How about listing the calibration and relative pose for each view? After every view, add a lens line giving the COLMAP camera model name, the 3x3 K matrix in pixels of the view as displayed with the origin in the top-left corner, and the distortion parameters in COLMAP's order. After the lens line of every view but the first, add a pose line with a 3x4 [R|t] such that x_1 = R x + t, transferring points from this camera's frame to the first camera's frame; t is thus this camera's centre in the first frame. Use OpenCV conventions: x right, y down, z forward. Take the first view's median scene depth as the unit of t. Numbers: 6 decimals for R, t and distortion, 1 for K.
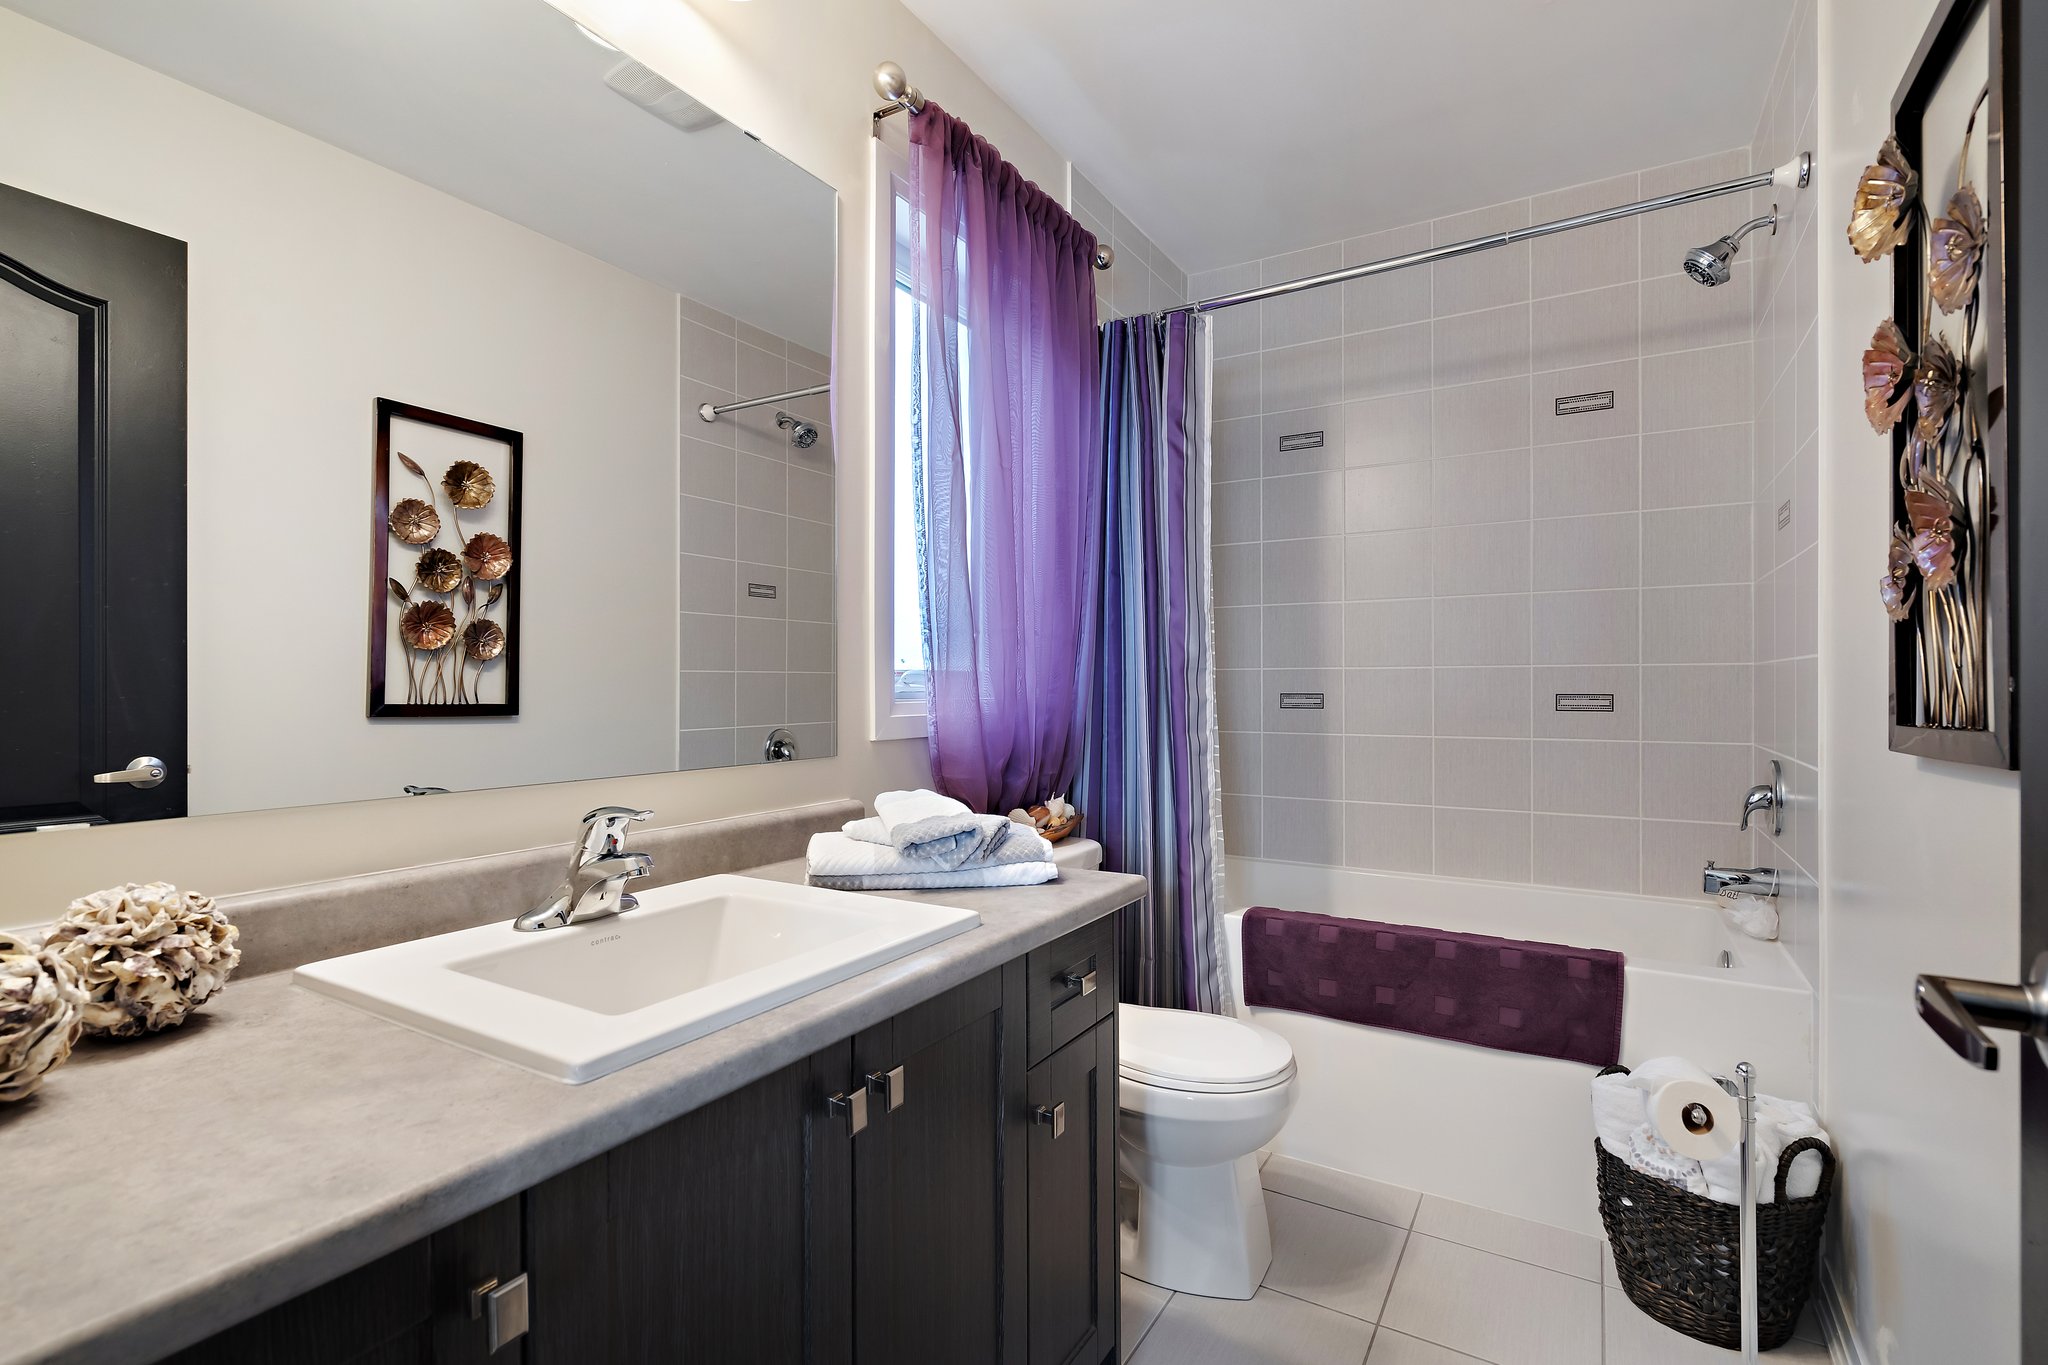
lens RADIAL K [[959.4, 0, 1007.1], [0, 959.4, 678.3], [0, 0, 1]] dist [-0.000719, 0.000067]
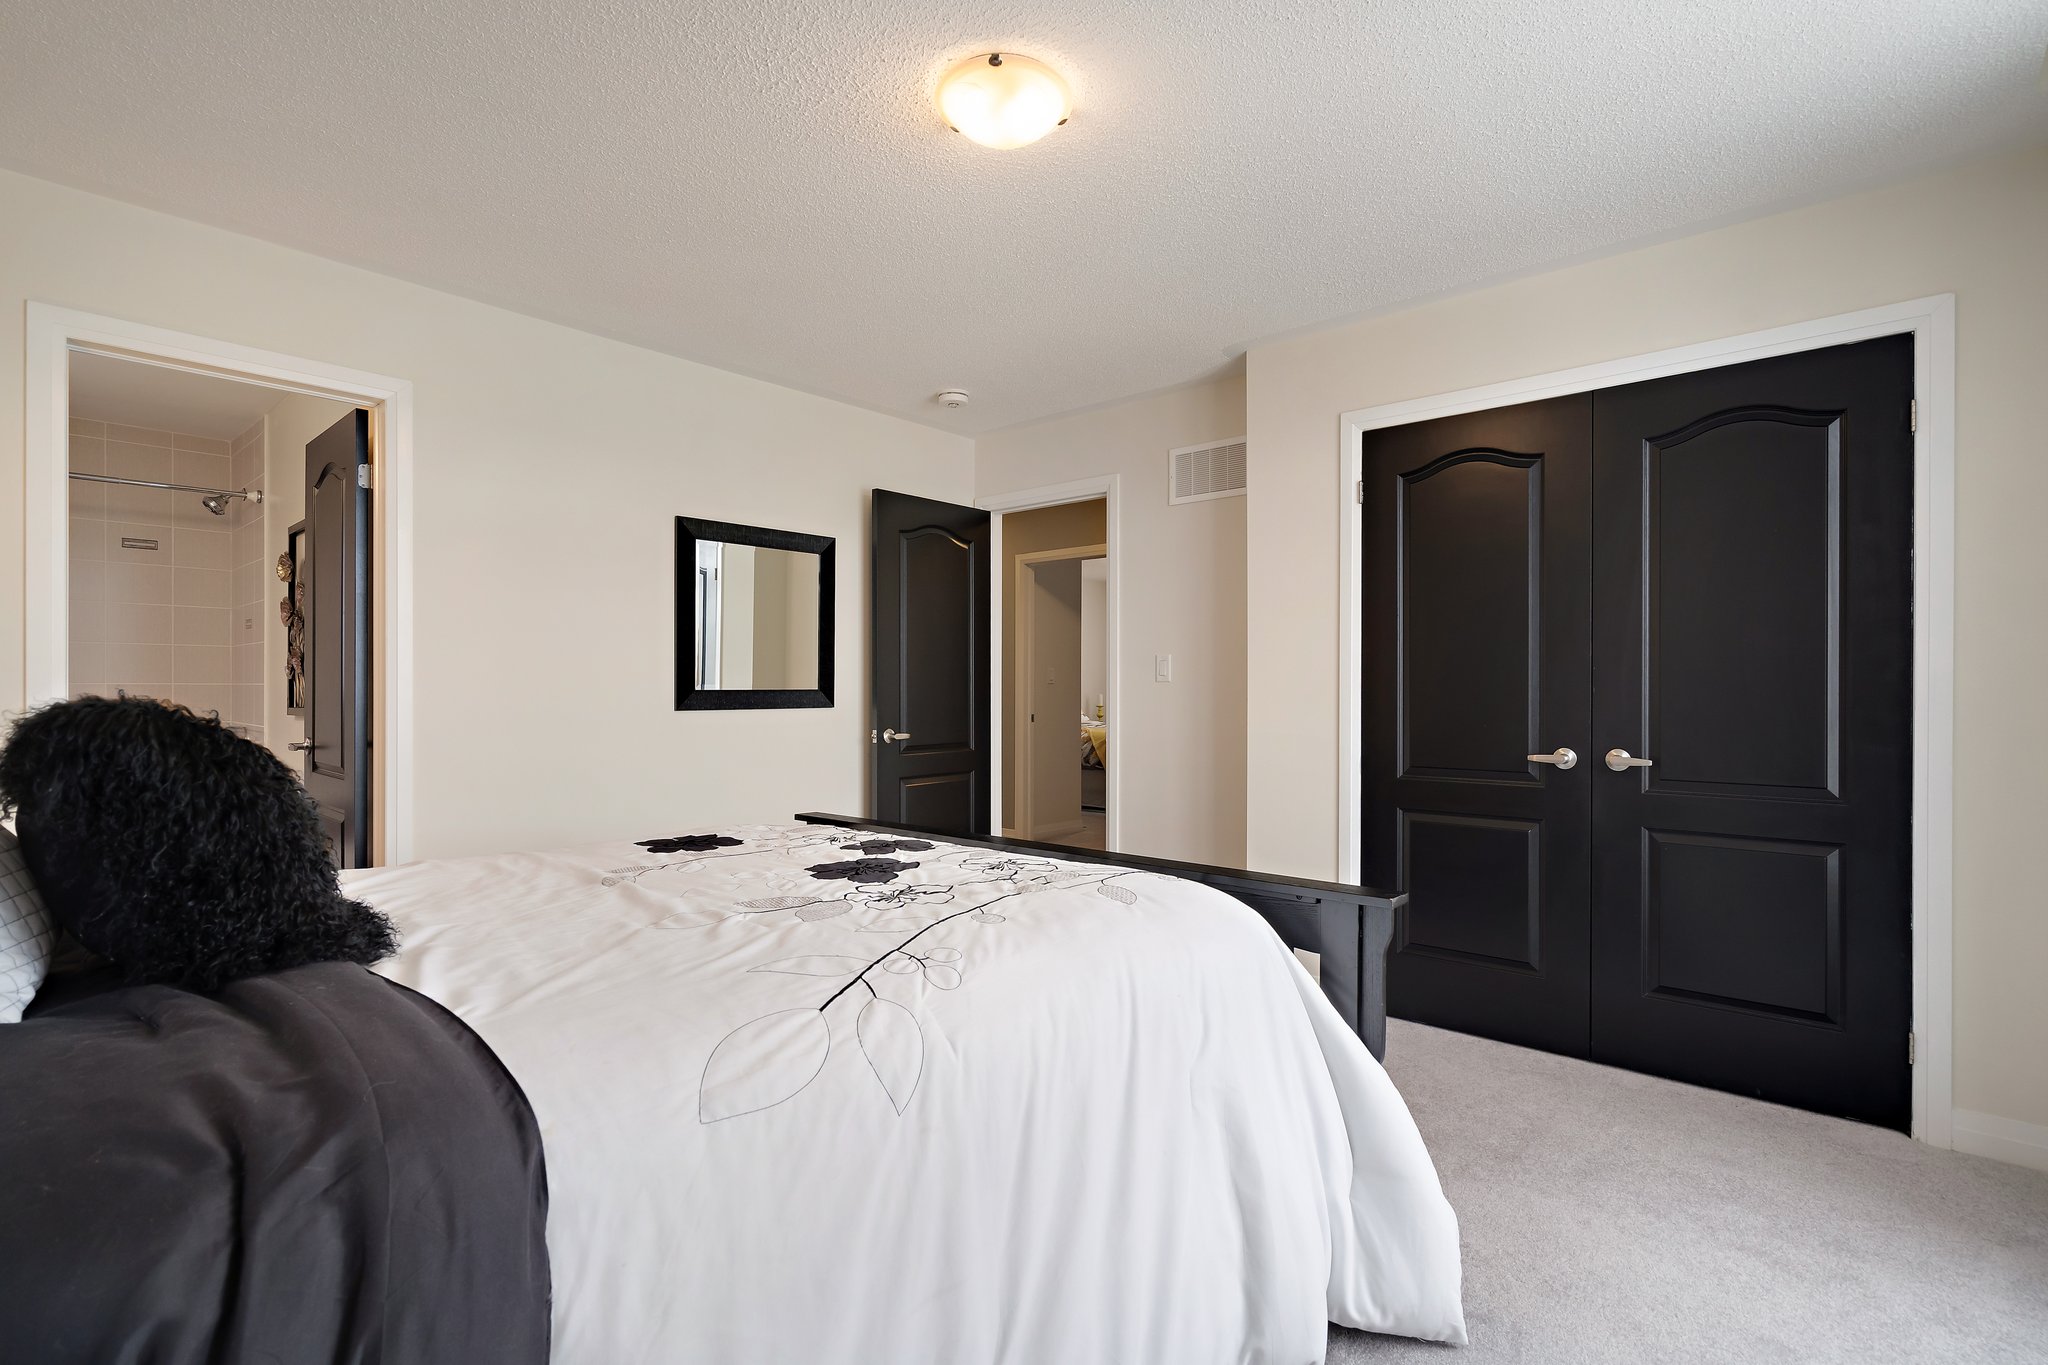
lens RADIAL K [[959.4, 0, 1007.1], [0, 959.4, 678.3], [0, 0, 1]] dist [-0.000719, 0.000067]
pose [[0.190396, 0.003670, 0.981700, -2.090262], [-0.000251, 0.999993, -0.003690, -0.047779], [-0.981707, 0.000456, 0.190396, -2.328682]]
